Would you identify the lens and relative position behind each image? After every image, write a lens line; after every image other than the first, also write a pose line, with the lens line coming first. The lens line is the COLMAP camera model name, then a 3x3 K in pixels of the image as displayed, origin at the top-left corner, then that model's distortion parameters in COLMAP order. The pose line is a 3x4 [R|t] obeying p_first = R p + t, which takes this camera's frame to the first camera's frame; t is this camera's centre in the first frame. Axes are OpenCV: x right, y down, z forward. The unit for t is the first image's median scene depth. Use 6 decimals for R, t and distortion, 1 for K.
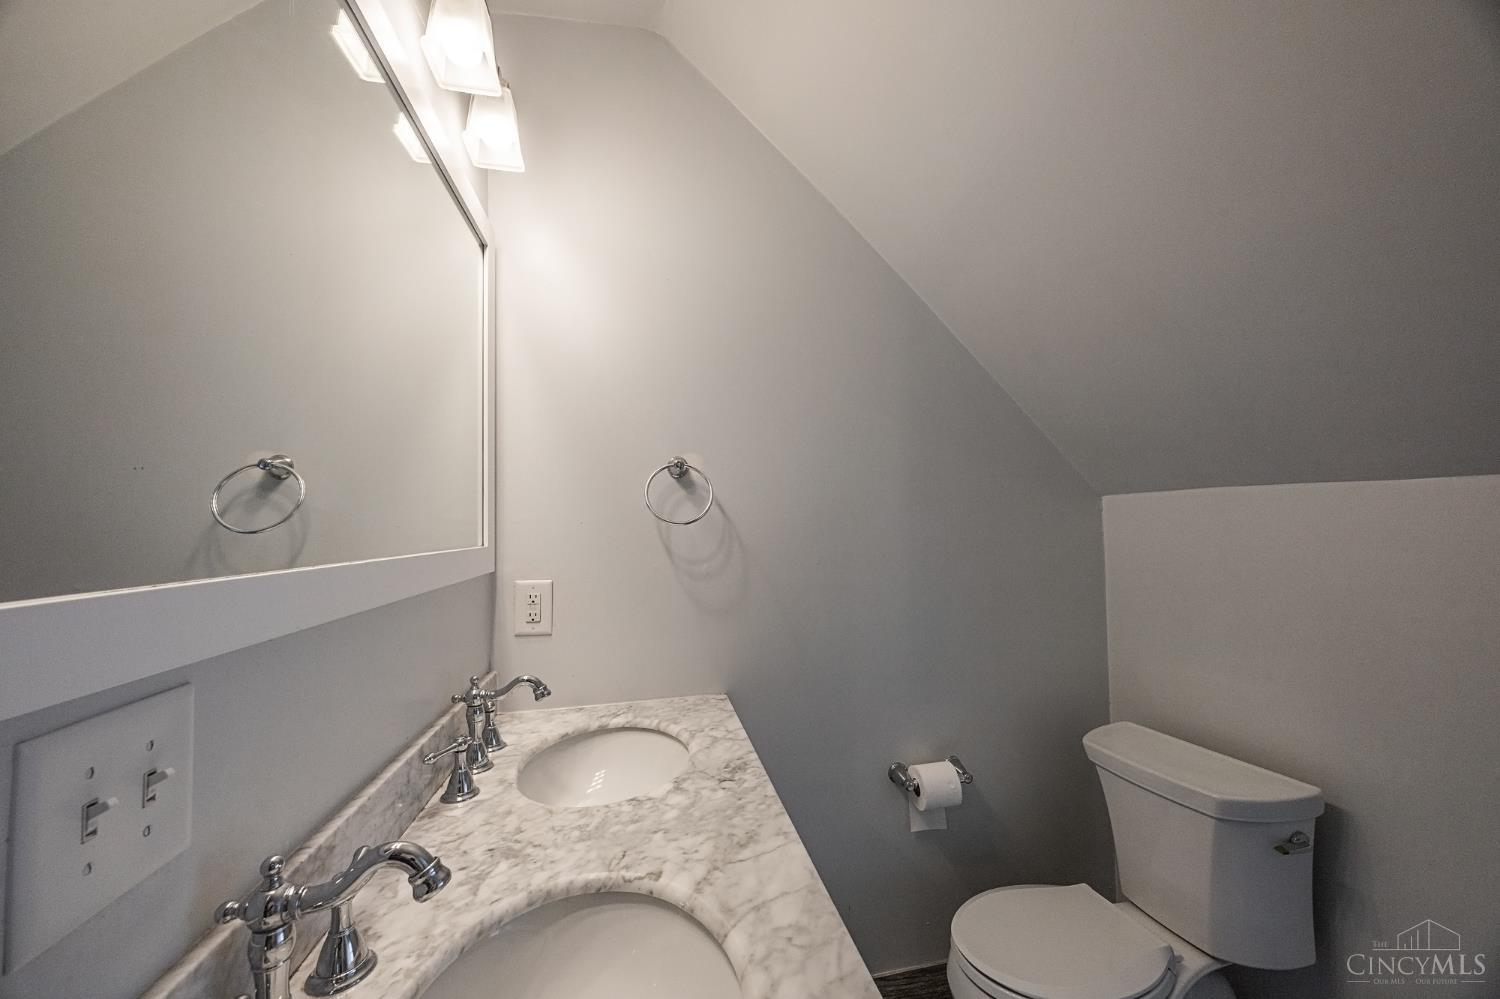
lens RADIAL K [[585.8, 0, 750.0], [0, 585.8, 499.5], [0, 0, 1]] dist [0.000062, -0.000013]
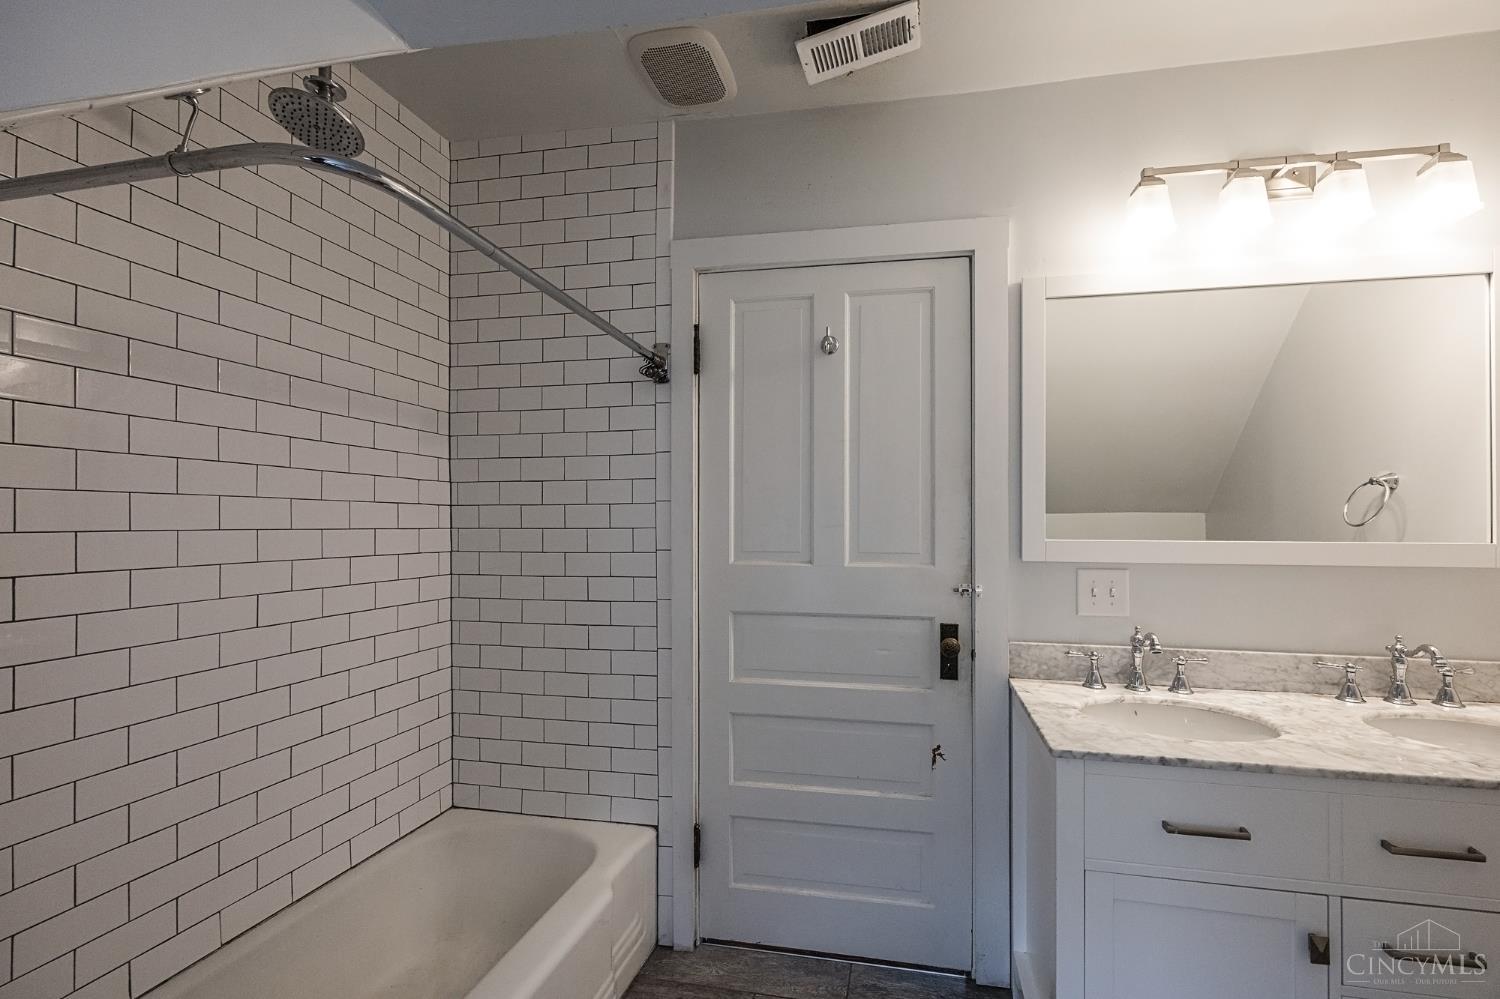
lens RADIAL K [[585.8, 0, 750.0], [0, 585.8, 499.5], [0, 0, 1]] dist [0.000062, -0.000013]
pose [[-0.453009, -0.003409, -0.891500, 1.929091], [0.038529, 0.998983, -0.023399, -0.059983], [0.890673, -0.044949, -0.452417, 0.368183]]
